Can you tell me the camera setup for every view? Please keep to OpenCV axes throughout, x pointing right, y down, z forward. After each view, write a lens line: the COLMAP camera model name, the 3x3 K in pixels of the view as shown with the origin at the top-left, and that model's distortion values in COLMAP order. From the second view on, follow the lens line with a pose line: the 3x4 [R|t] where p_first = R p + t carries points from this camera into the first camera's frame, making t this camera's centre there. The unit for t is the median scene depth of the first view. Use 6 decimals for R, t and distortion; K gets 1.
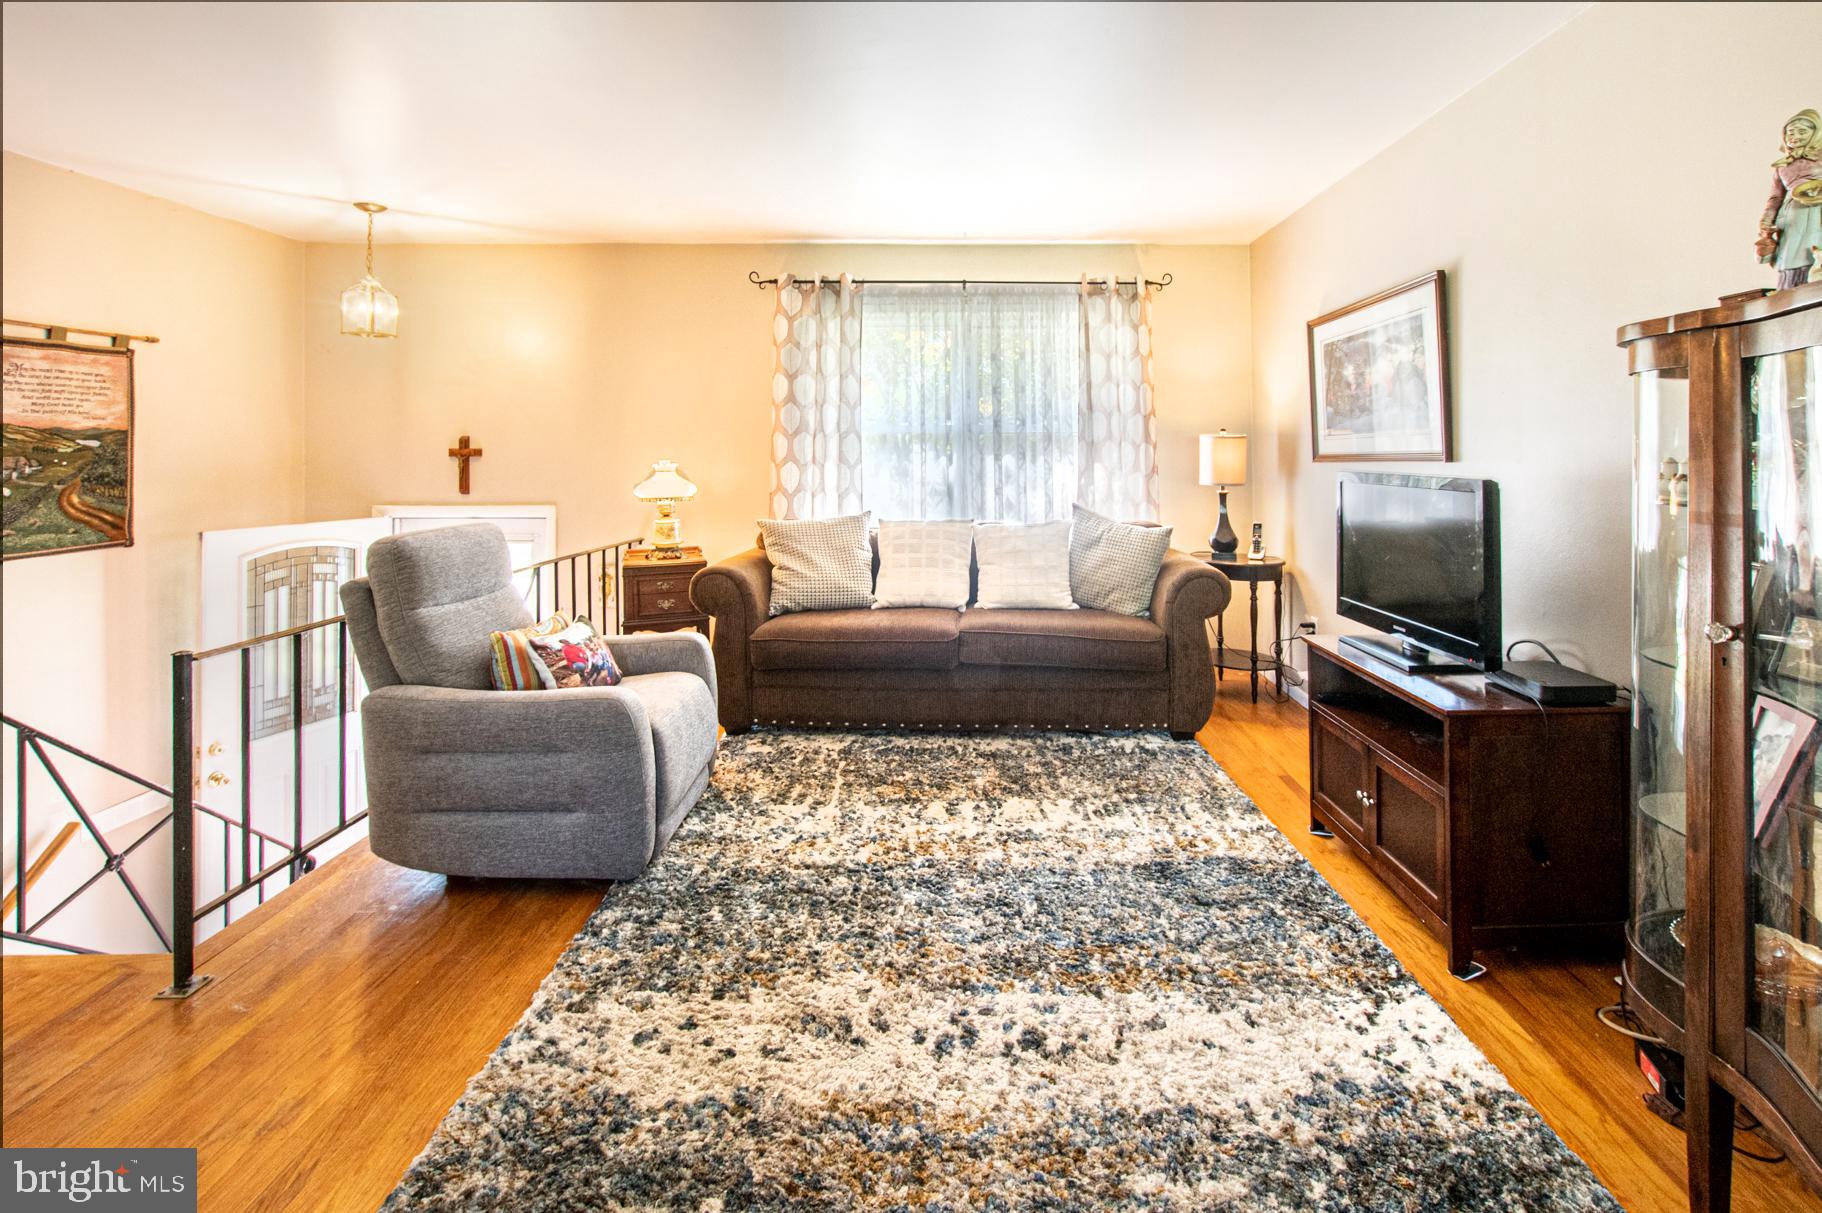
lens RADIAL K [[809.9, 0, 909.5], [0, 809.9, 598.2], [0, 0, 1]] dist [-0.010187, 0.000692]
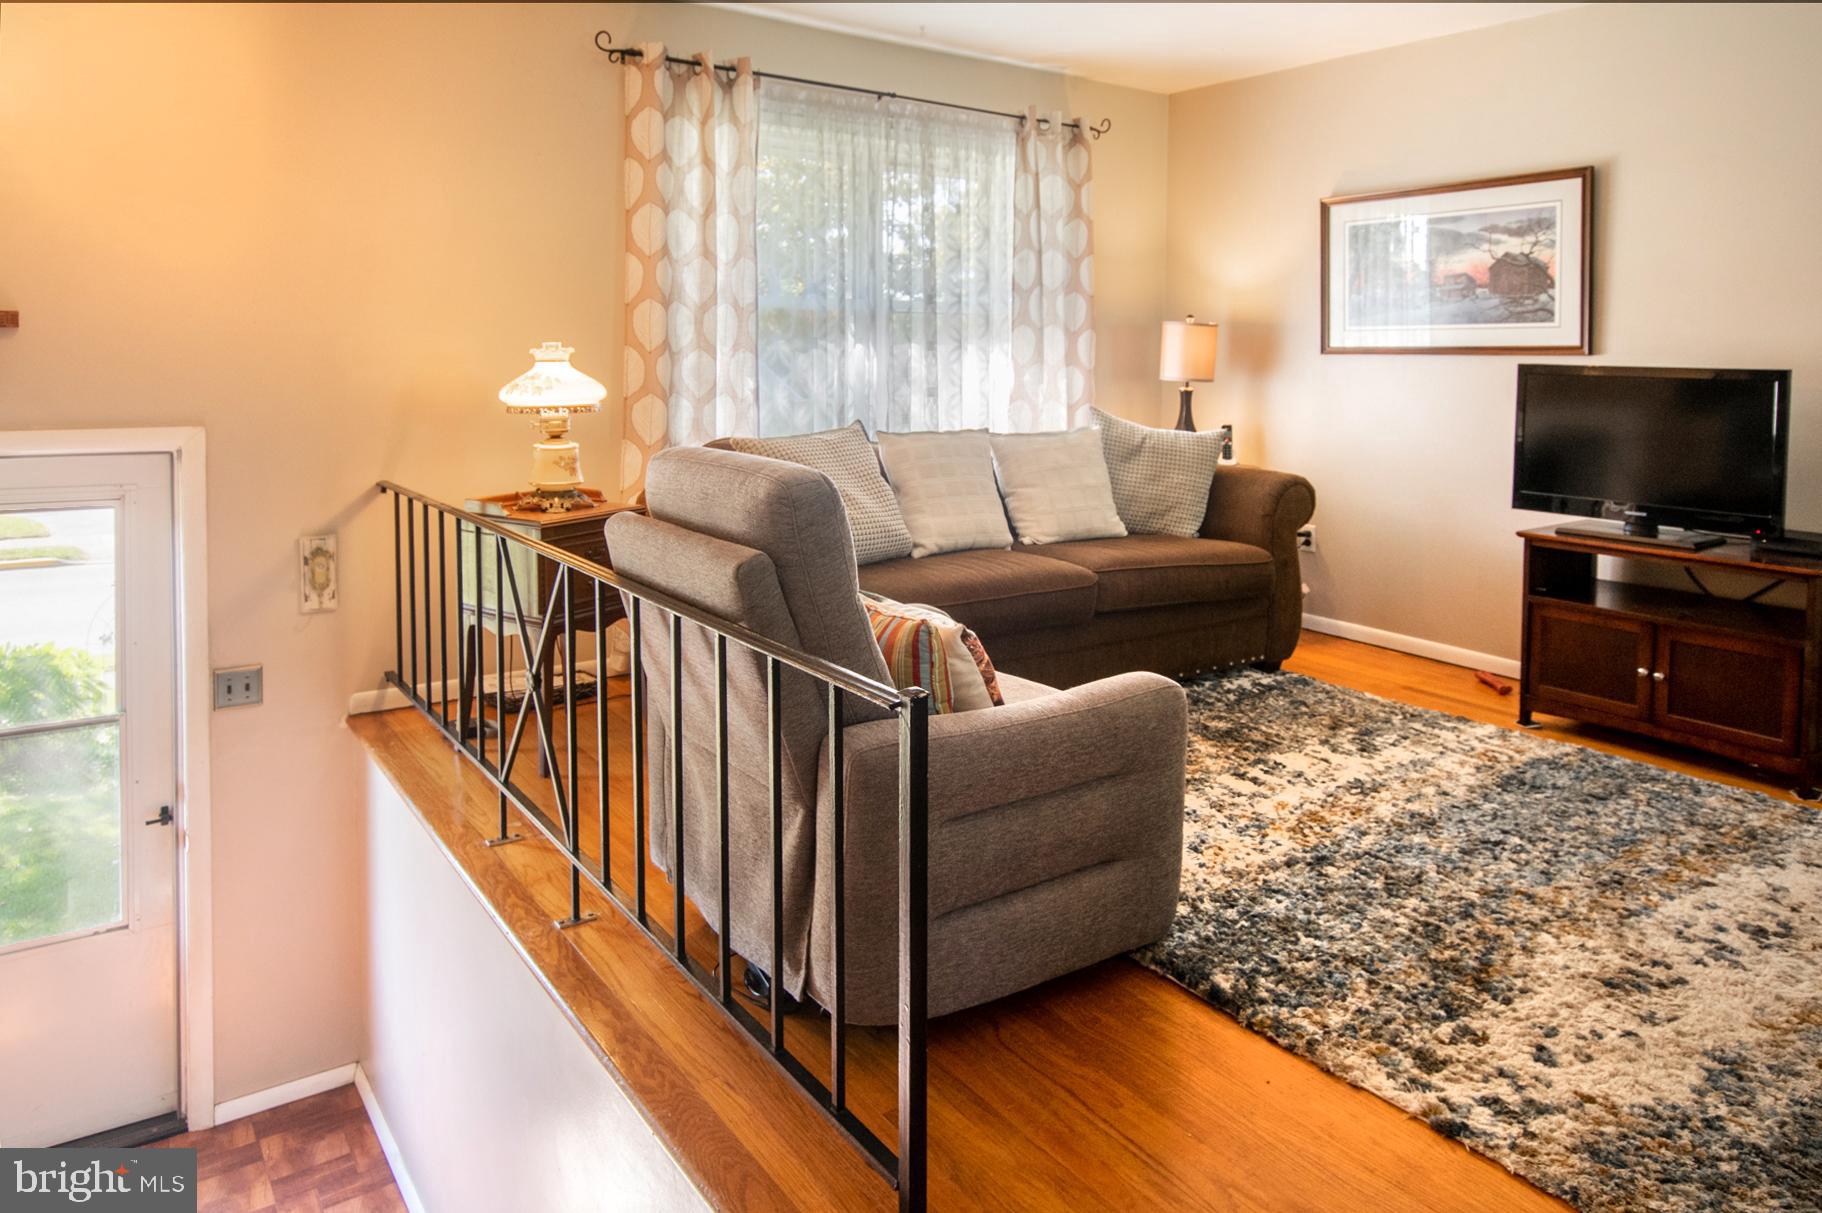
lens RADIAL K [[1133.9, 0, 909.8], [0, 1133.9, 609.2], [0, 0, 1]] dist [0.005156, 0.001754]
pose [[0.825124, -0.114340, 0.553260, -0.926544], [0.085339, 0.993294, 0.078007, -0.031488], [-0.558469, -0.017151, 0.829348, 0.266710]]
